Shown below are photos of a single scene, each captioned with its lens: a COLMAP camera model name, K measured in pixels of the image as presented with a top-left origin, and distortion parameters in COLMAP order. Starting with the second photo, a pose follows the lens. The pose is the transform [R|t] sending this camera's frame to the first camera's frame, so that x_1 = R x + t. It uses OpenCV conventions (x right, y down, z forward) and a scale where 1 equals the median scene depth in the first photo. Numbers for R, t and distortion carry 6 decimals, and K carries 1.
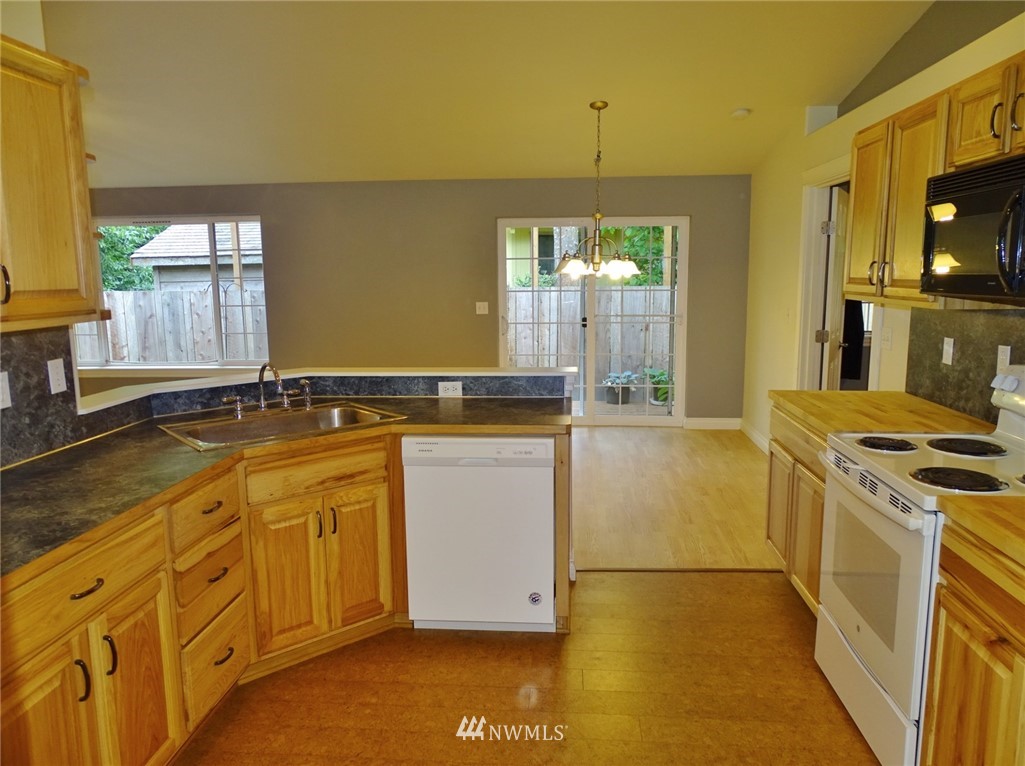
lens RADIAL K [[729.6, 0, 512.5], [0, 729.6, 383.0], [0, 0, 1]] dist [0.002960, 0.000390]
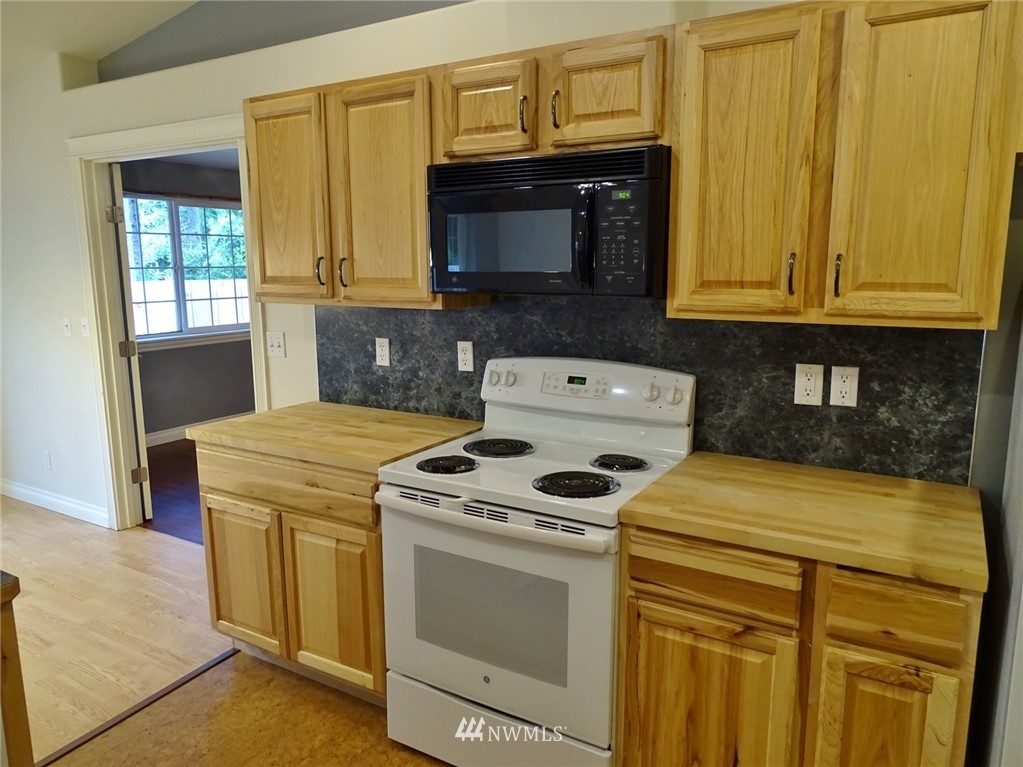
lens RADIAL K [[728.2, 0, 511.5], [0, 728.2, 383.5], [0, 0, 1]] dist [0.002960, 0.000390]
pose [[0.445104, -0.145496, 0.883580, -0.156616], [0.138675, 0.986008, 0.092505, -0.060297], [-0.884676, 0.081356, 0.459053, 0.371435]]
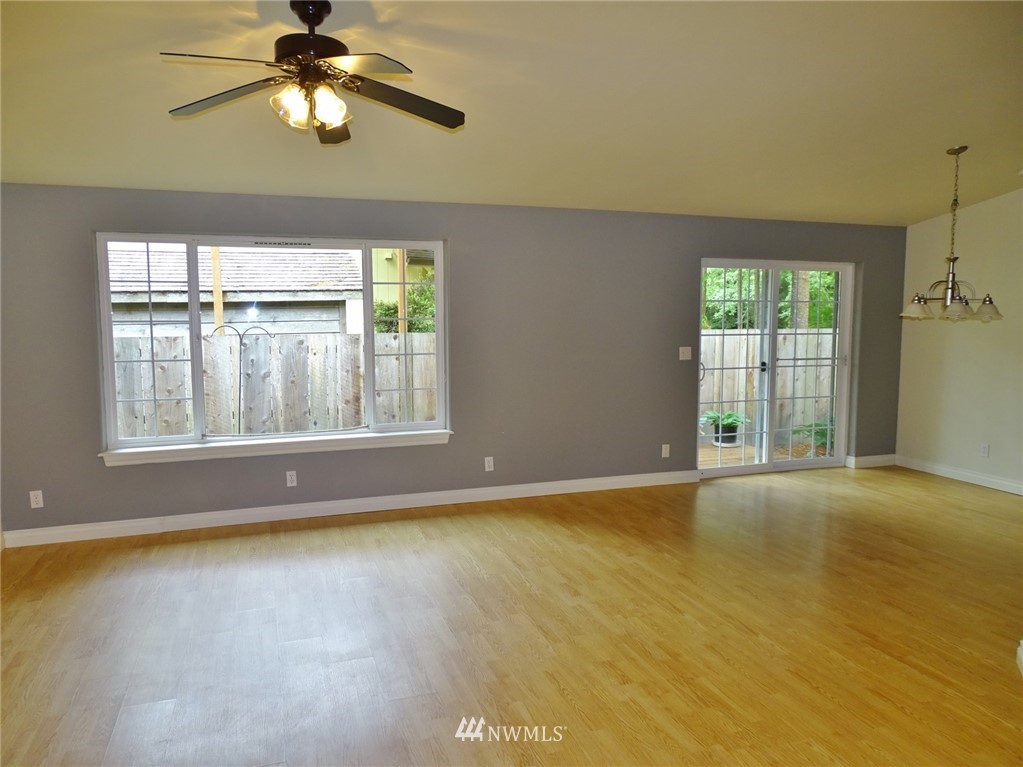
lens RADIAL K [[728.2, 0, 511.5], [0, 728.2, 383.5], [0, 0, 1]] dist [0.002960, 0.000390]
pose [[0.910914, -0.031137, 0.411420, -1.227810], [0.055267, 0.997370, -0.046881, -0.068414], [-0.408878, 0.065442, 0.910240, 0.512050]]
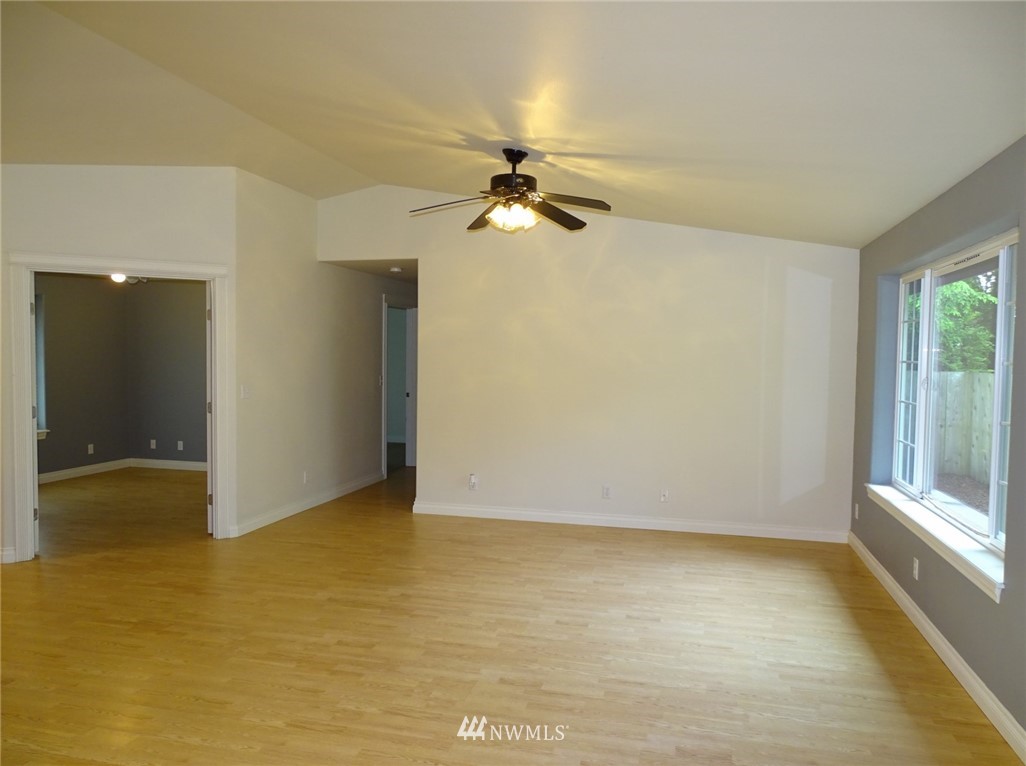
lens RADIAL K [[730.3, 0, 513.0], [0, 730.3, 383.0], [0, 0, 1]] dist [0.002960, 0.000390]
pose [[-0.165709, 0.047959, -0.985008, 0.226936], [-0.158350, 0.984563, 0.074576, -0.244586], [0.973379, 0.168334, -0.155557, 1.607842]]
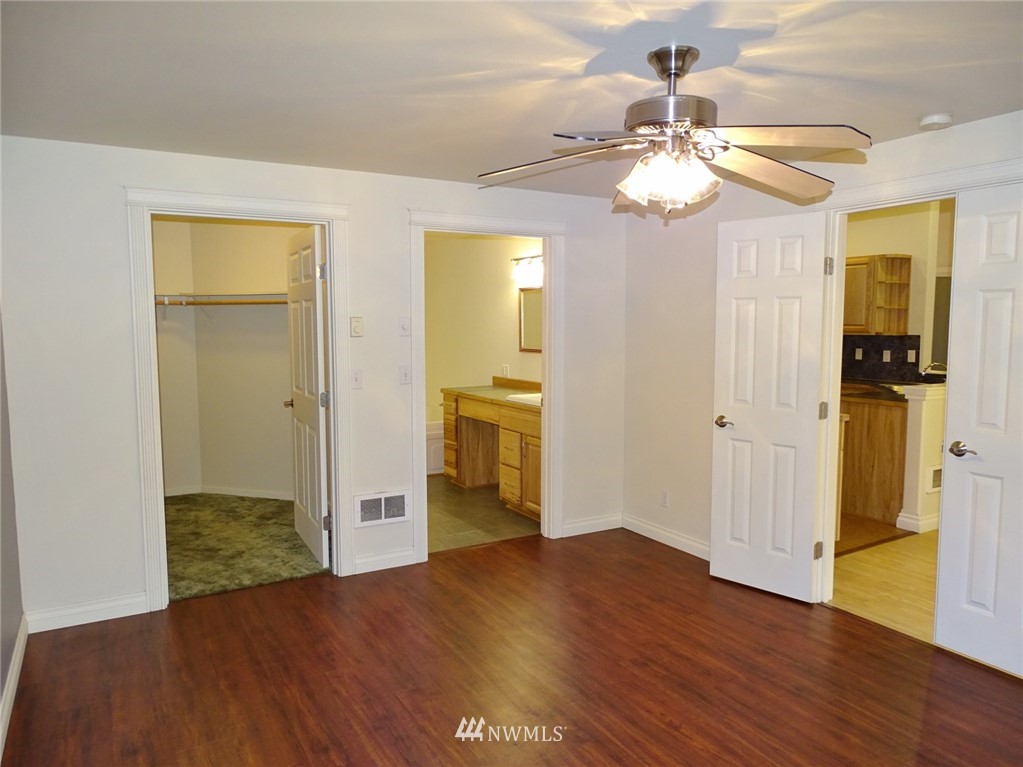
lens RADIAL K [[728.2, 0, 511.5], [0, 728.2, 383.5], [0, 0, 1]] dist [0.002960, 0.000390]
pose [[-0.823821, 0.061624, -0.563490, 1.578072], [-0.077011, 0.972689, 0.218965, -0.286410], [0.561594, 0.223783, -0.796576, 1.713295]]
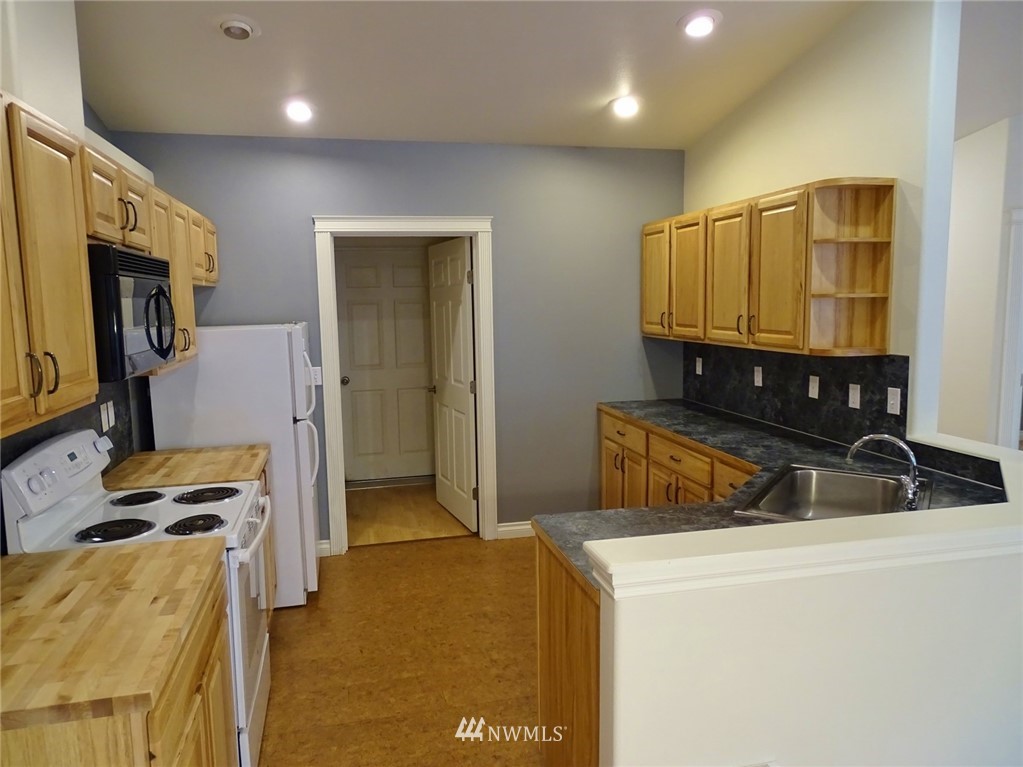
lens RADIAL K [[728.2, 0, 511.5], [0, 728.2, 383.5], [0, 0, 1]] dist [0.002960, 0.000390]
pose [[-0.949536, 0.061455, -0.307578, 0.285356], [-0.022292, 0.964916, 0.261610, -0.256990], [0.312864, 0.255265, -0.914853, 1.405046]]
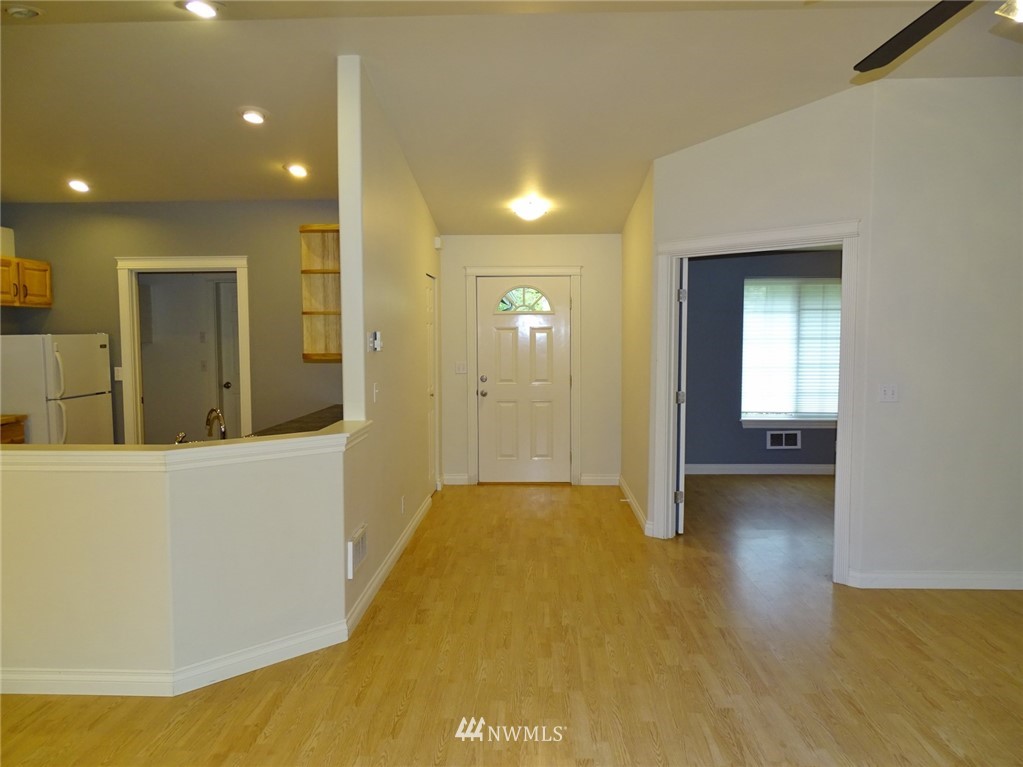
lens RADIAL K [[728.2, 0, 511.5], [0, 728.2, 383.5], [0, 0, 1]] dist [0.002960, 0.000390]
pose [[-0.998813, 0.016932, -0.045672, -0.663969], [0.006460, 0.975403, 0.220336, -0.283553], [0.048279, 0.219779, -0.974354, 1.885091]]
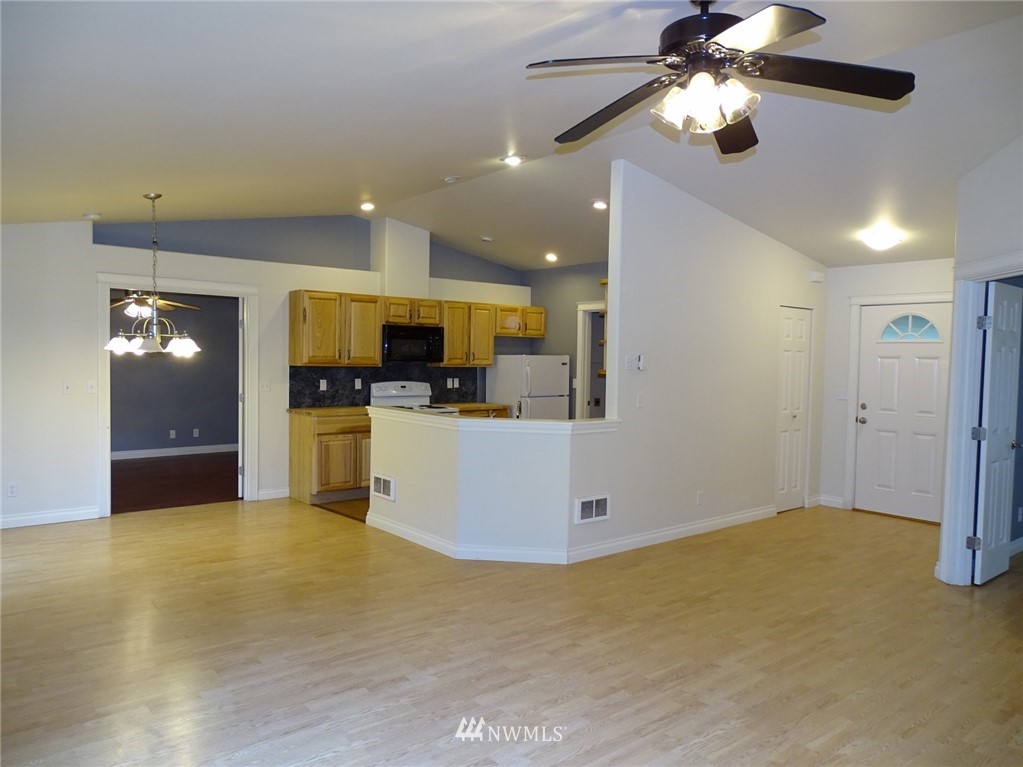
lens RADIAL K [[728.2, 0, 511.5], [0, 728.2, 383.5], [0, 0, 1]] dist [0.002960, 0.000390]
pose [[-0.698156, -0.029926, 0.715320, -1.457915], [0.097864, 0.985759, 0.136756, -0.290793], [-0.709226, 0.165480, -0.685284, 2.003423]]
